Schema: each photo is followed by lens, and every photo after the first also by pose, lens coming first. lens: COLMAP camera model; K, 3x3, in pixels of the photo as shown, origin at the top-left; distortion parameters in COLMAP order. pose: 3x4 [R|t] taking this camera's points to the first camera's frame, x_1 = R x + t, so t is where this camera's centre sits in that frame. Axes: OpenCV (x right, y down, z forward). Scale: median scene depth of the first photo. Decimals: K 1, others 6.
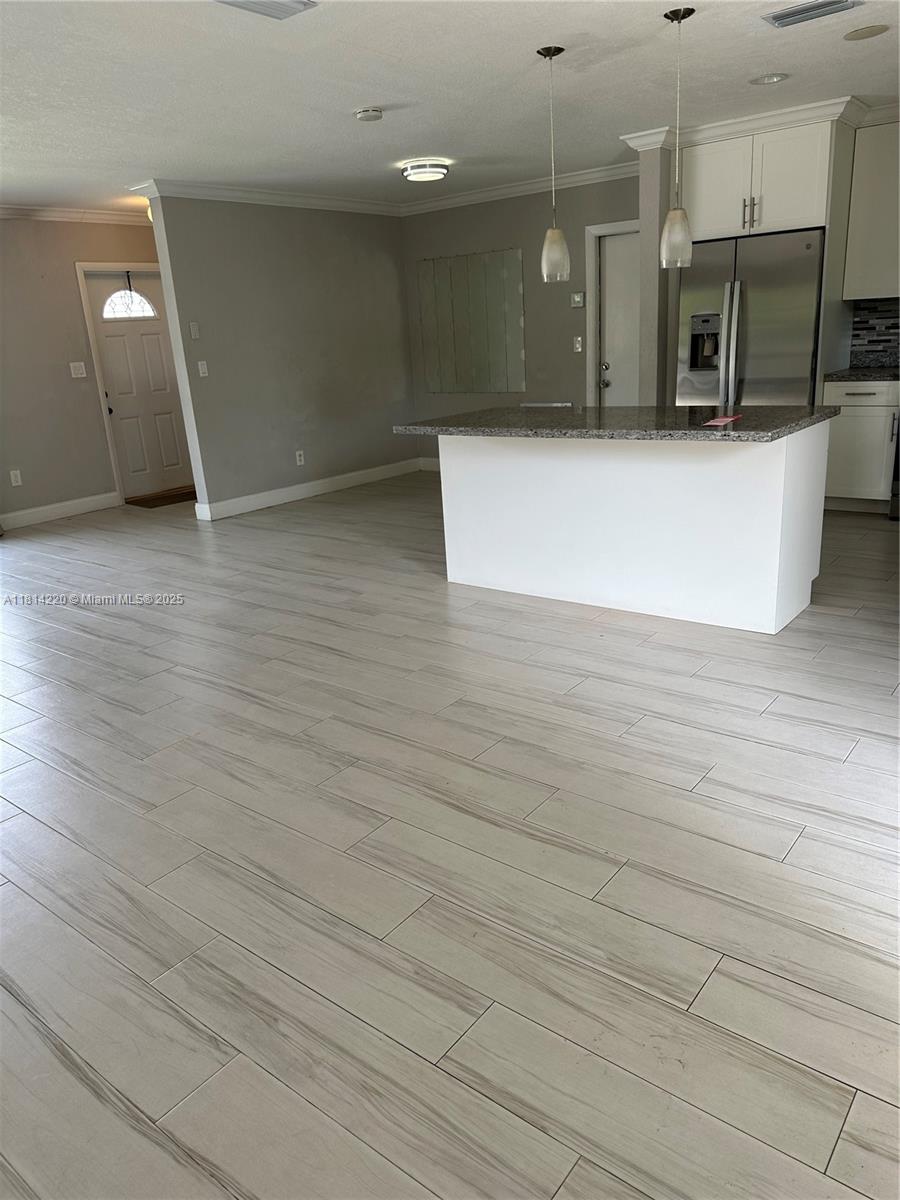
lens RADIAL K [[843.2, 0, 442.7], [0, 843.2, 598.4], [0, 0, 1]] dist [0.009811, -0.016160]
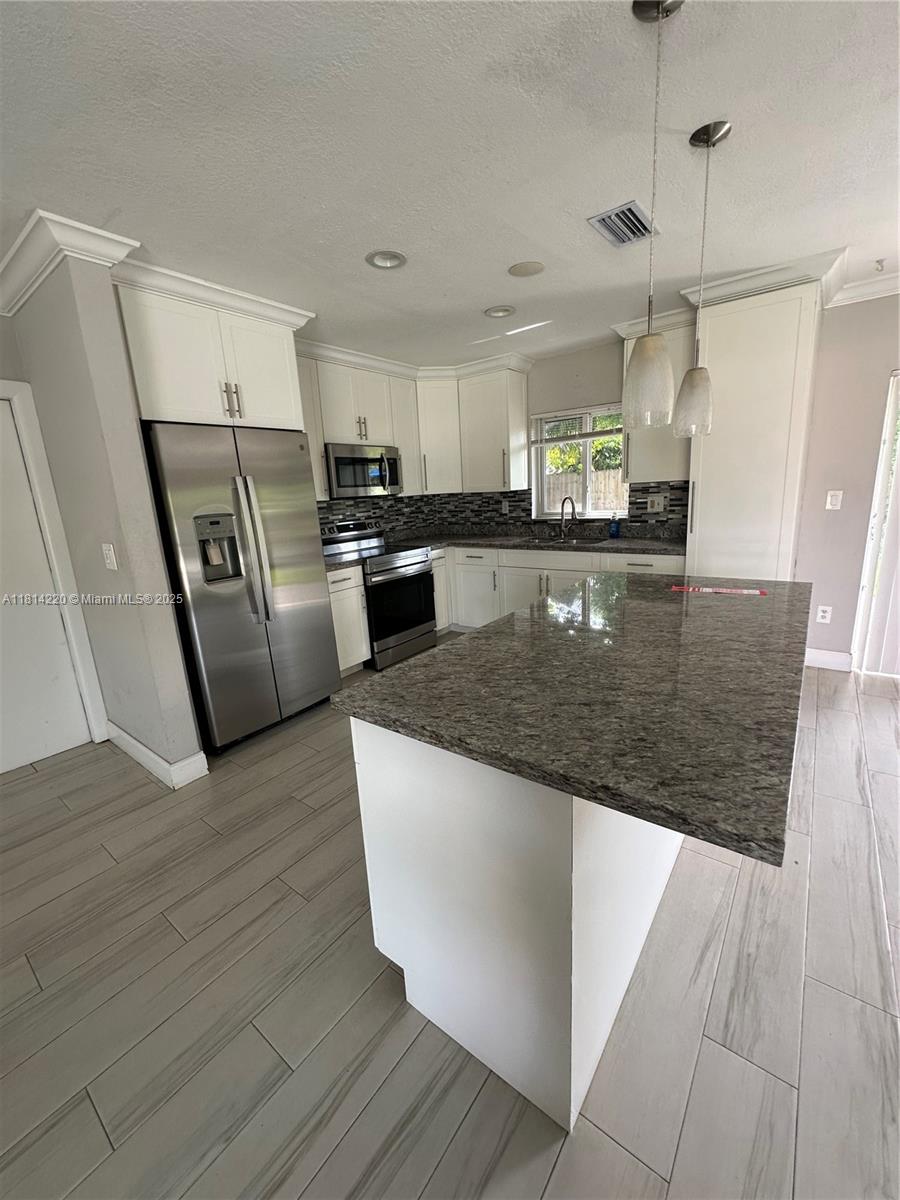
lens RADIAL K [[482.1, 0, 447.1], [0, 482.1, 601.6], [0, 0, 1]] dist [-0.001089, -0.000021]
pose [[-0.014197, -0.163608, 0.986423, -0.146655], [0.353710, 0.921914, 0.158000, -0.252909], [-0.935247, 0.351151, 0.044781, 0.796322]]
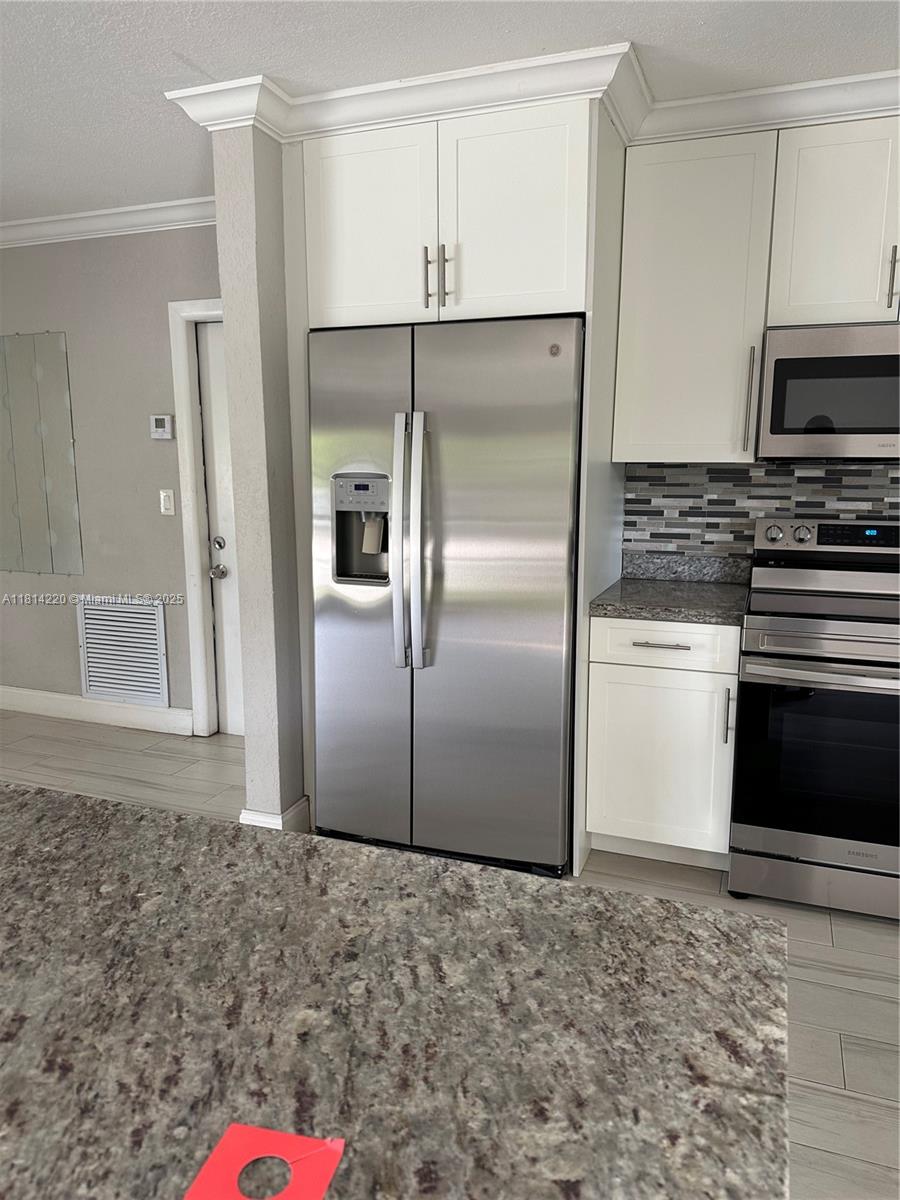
lens RADIAL K [[843.2, 0, 446.9], [0, 843.2, 608.1], [0, 0, 1]] dist [0.009811, -0.016160]
pose [[0.948966, 0.004416, 0.315348, 0.204411], [0.038174, 0.990942, -0.128751, -0.194091], [-0.313060, 0.134219, 0.940201, 0.535965]]
